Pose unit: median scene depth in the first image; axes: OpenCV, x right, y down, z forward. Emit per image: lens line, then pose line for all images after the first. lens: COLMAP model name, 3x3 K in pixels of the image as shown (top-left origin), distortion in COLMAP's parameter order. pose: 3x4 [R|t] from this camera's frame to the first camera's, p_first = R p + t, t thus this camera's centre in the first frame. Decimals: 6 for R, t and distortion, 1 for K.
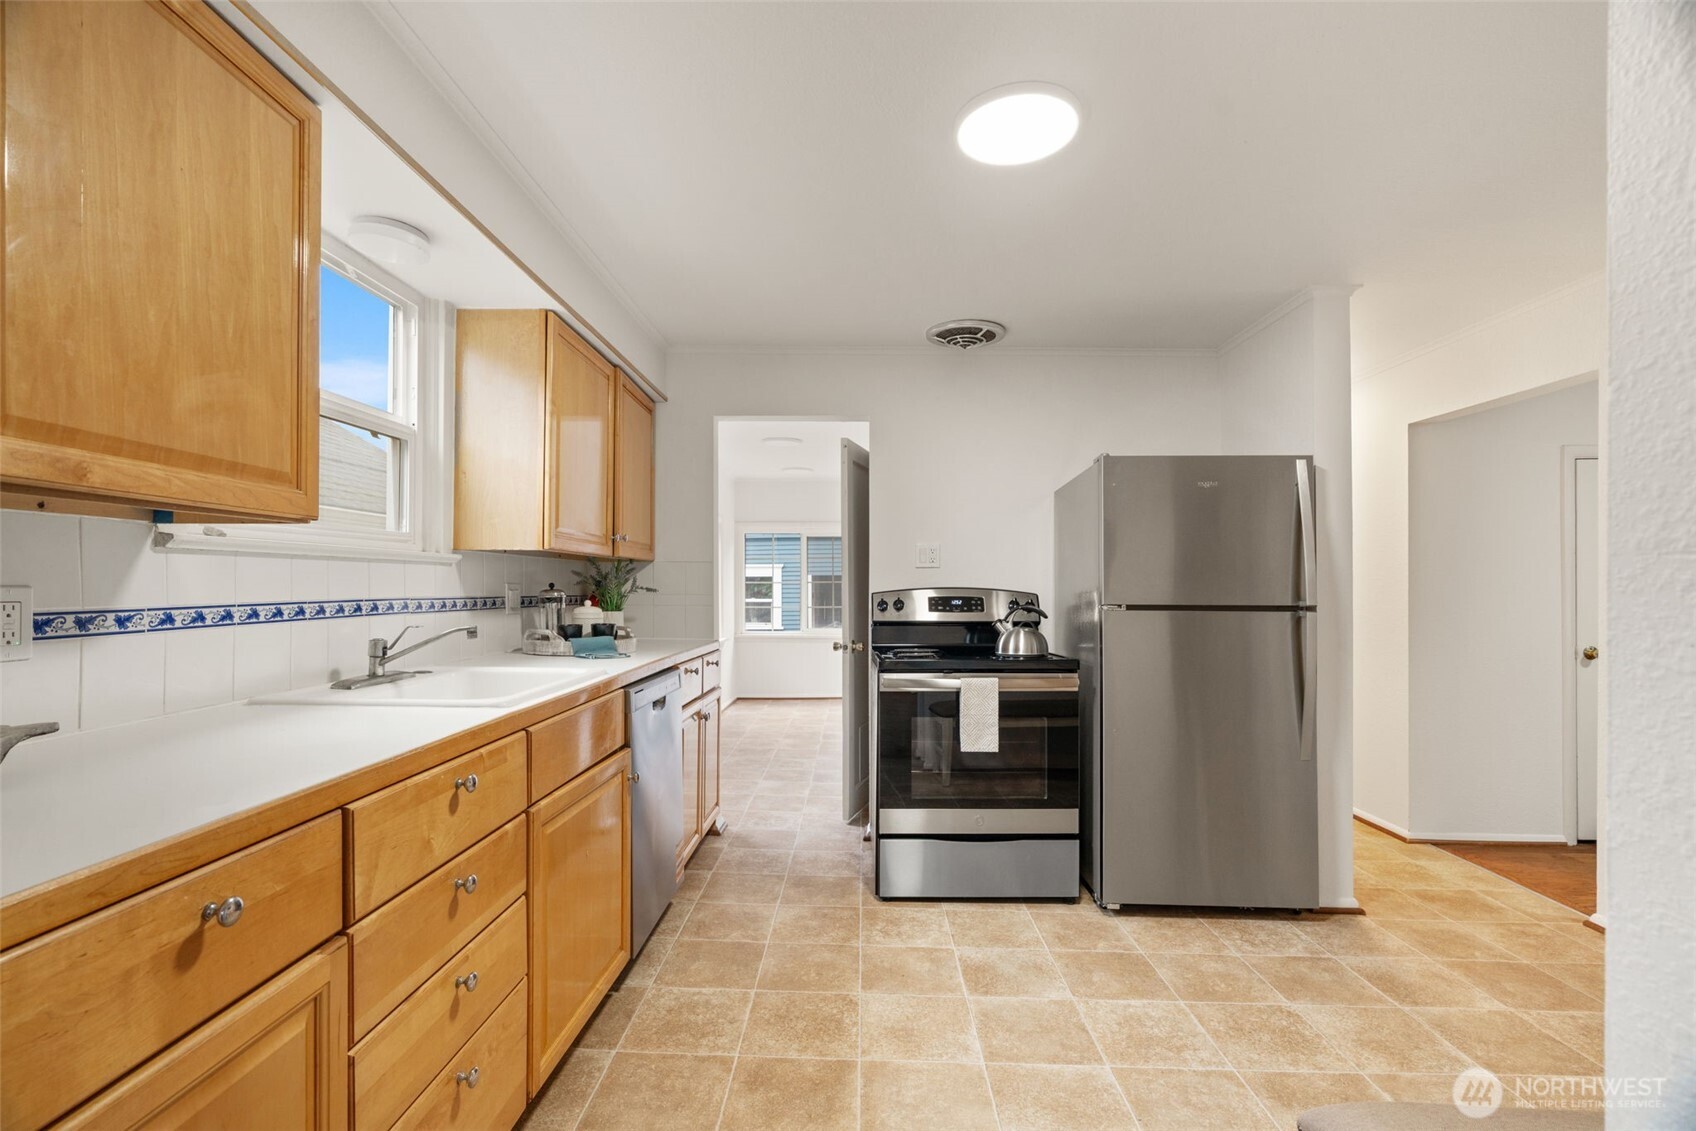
lens RADIAL K [[766.6, 0, 838.8], [0, 766.6, 579.5], [0, 0, 1]] dist [-0.004321, 0.005464]
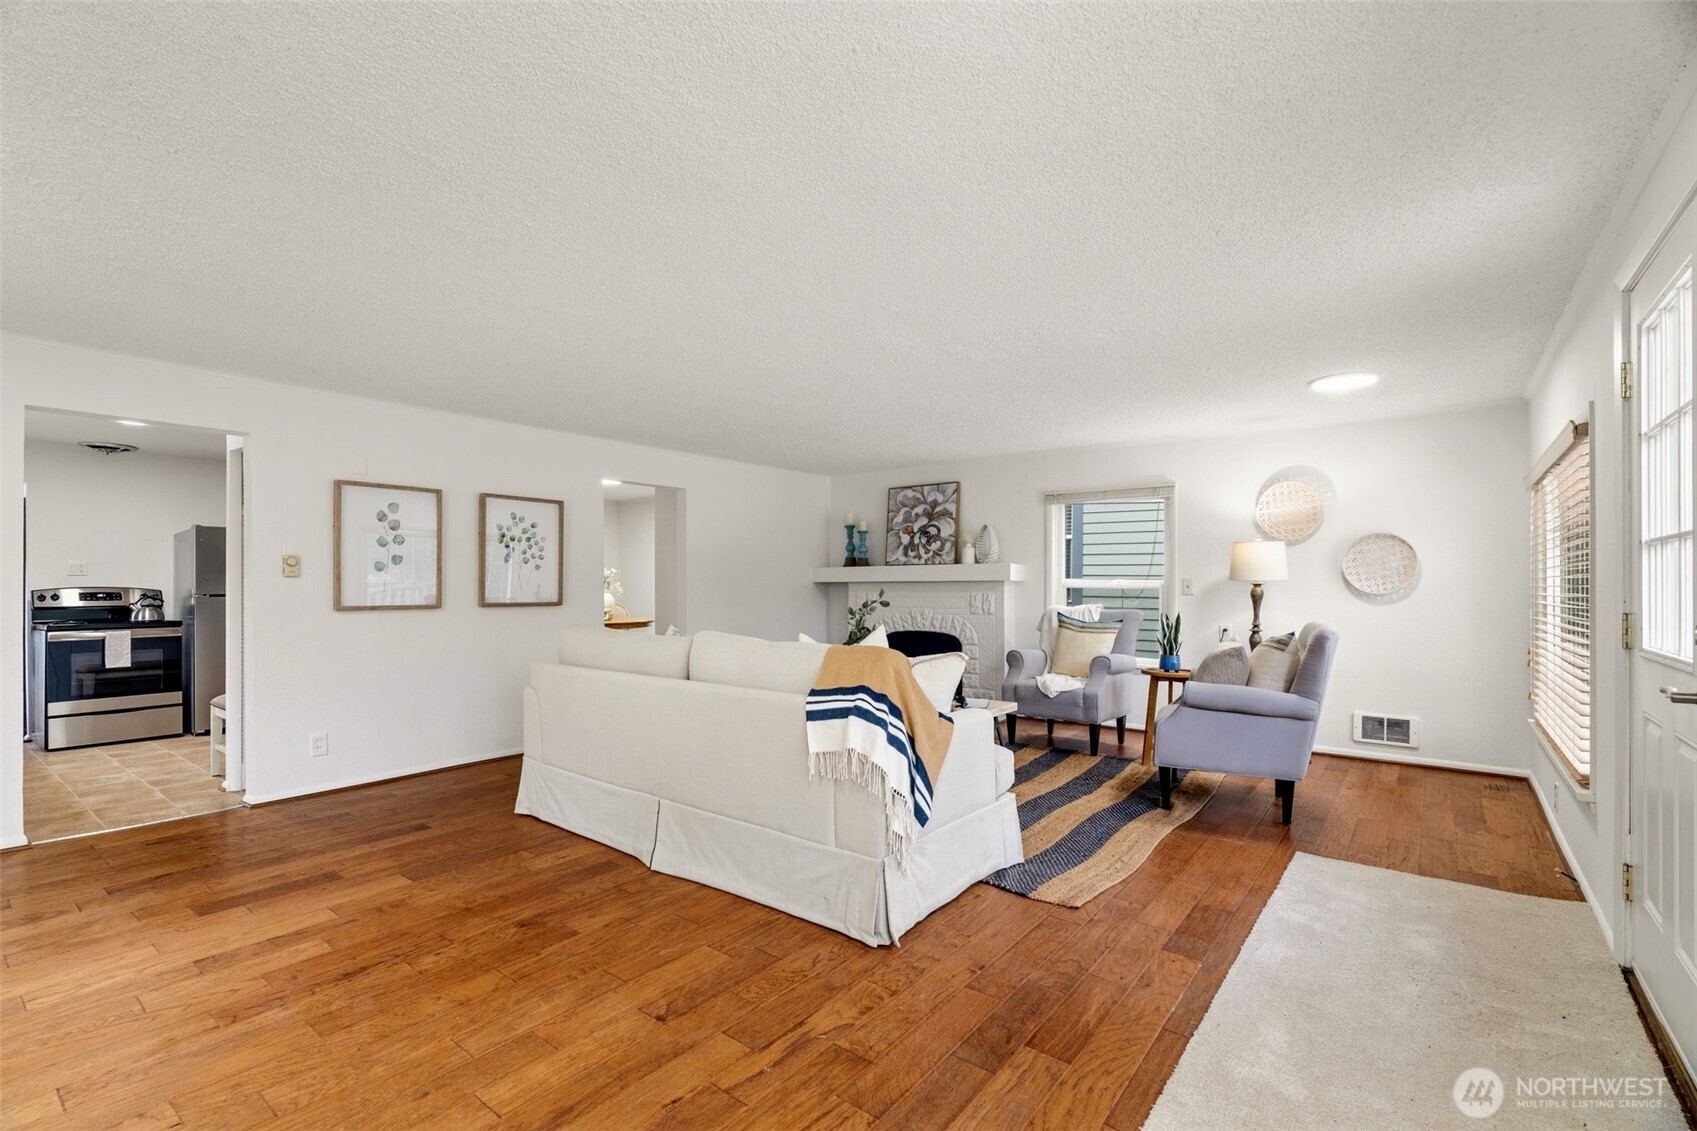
lens RADIAL K [[767.0, 0, 839.2], [0, 767.0, 579.5], [0, 0, 1]] dist [-0.004321, 0.005464]
pose [[0.592937, 0.001683, 0.805247, -0.317596], [-0.004588, 0.999989, 0.001288, -0.020336], [-0.805236, -0.004459, 0.592938, -1.722254]]
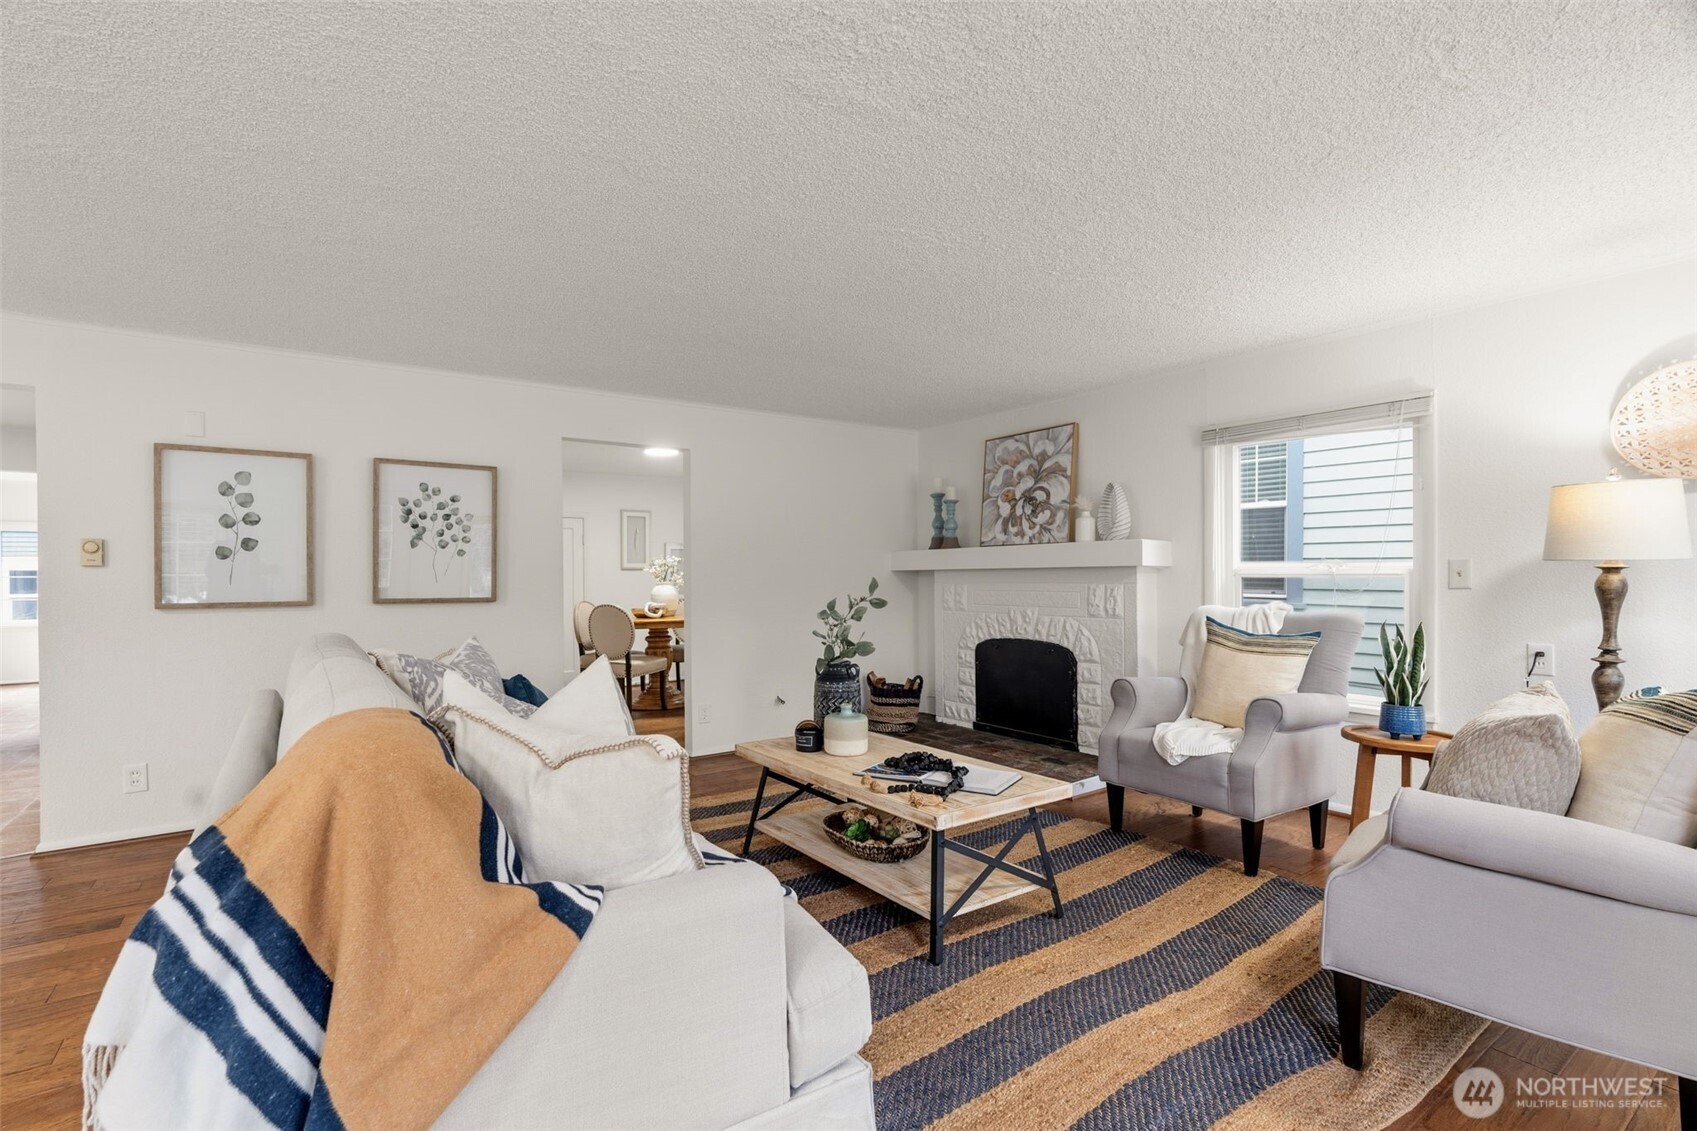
lens RADIAL K [[783.7, 0, 836.9], [0, 783.7, 574.0], [0, 0, 1]] dist [-0.002721, 0.001571]
pose [[0.800583, -0.006124, 0.599190, 0.442456], [0.002201, 0.999971, 0.007279, -0.013281], [-0.599217, -0.004509, 0.800574, -1.635516]]
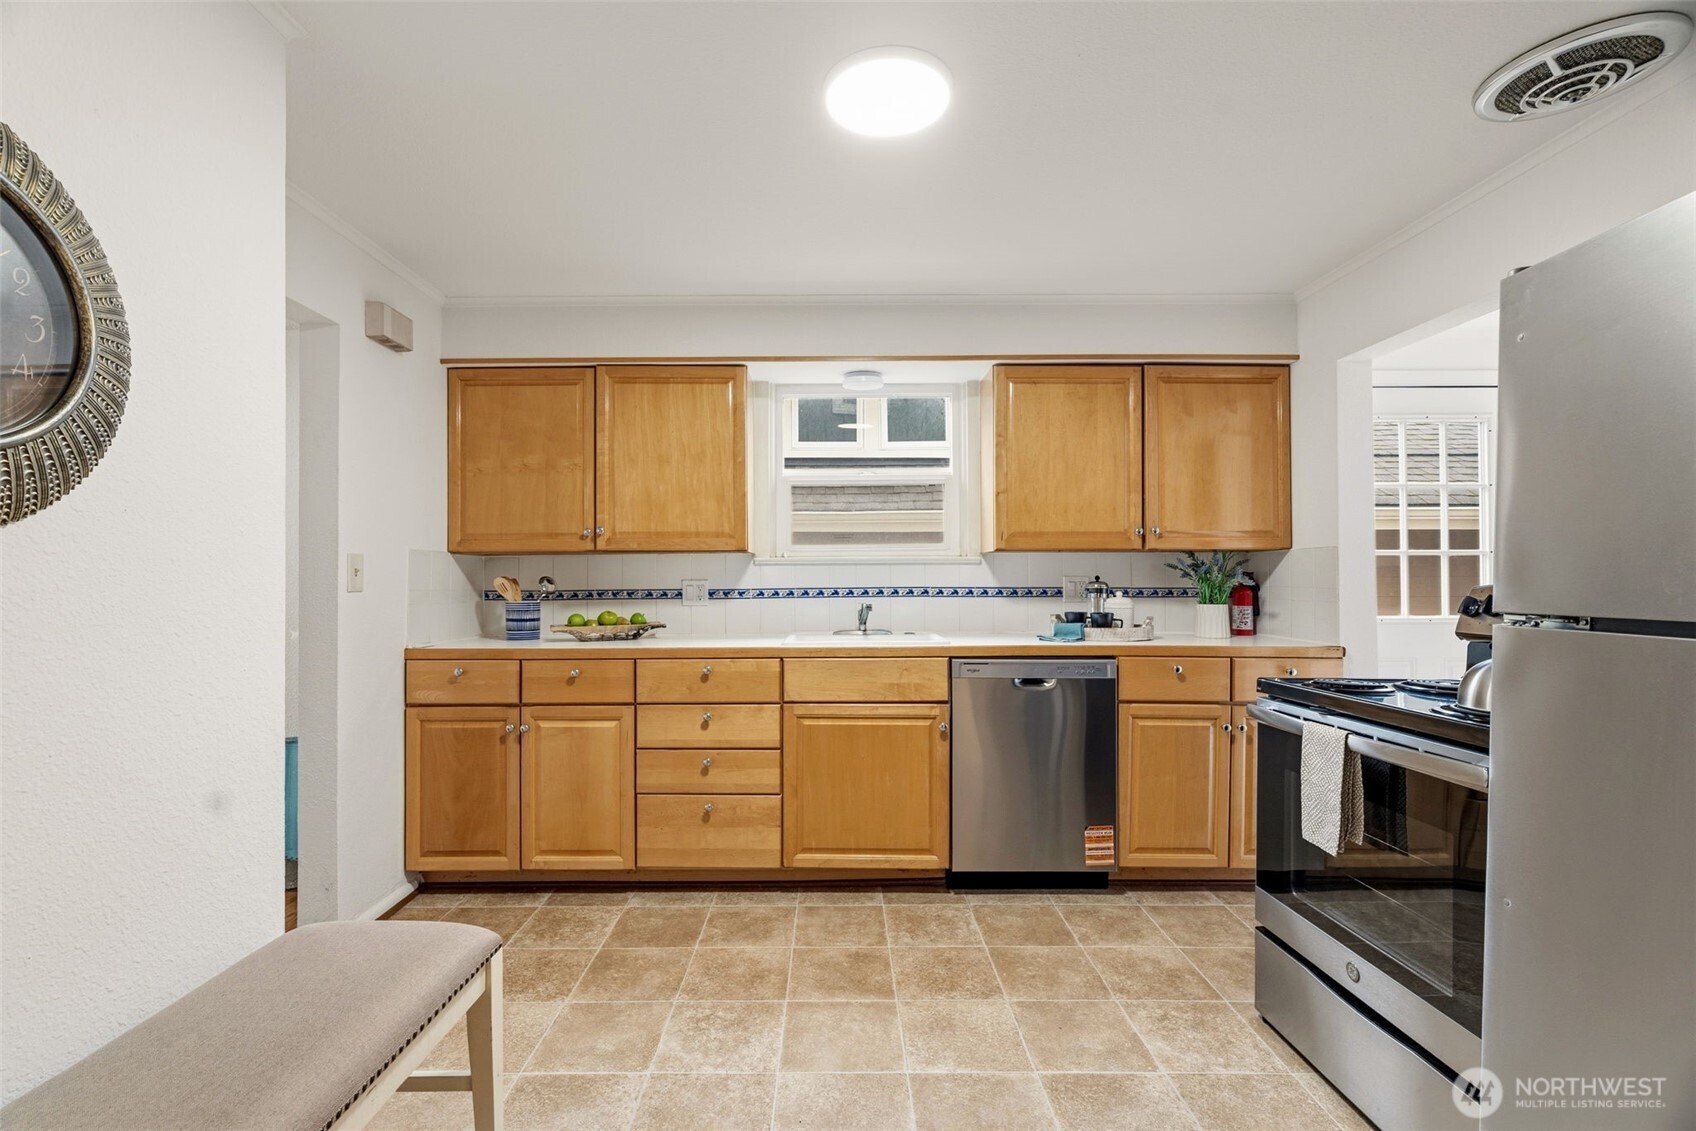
lens RADIAL K [[763.1, 0, 829.5], [0, 763.1, 573.4], [0, 0, 1]] dist [-0.001884, 0.000725]
pose [[0.027405, -0.011860, -0.999554, 0.743616], [0.011860, 0.999863, -0.011538, 0.009219], [0.999554, -0.011539, 0.027542, 0.570301]]
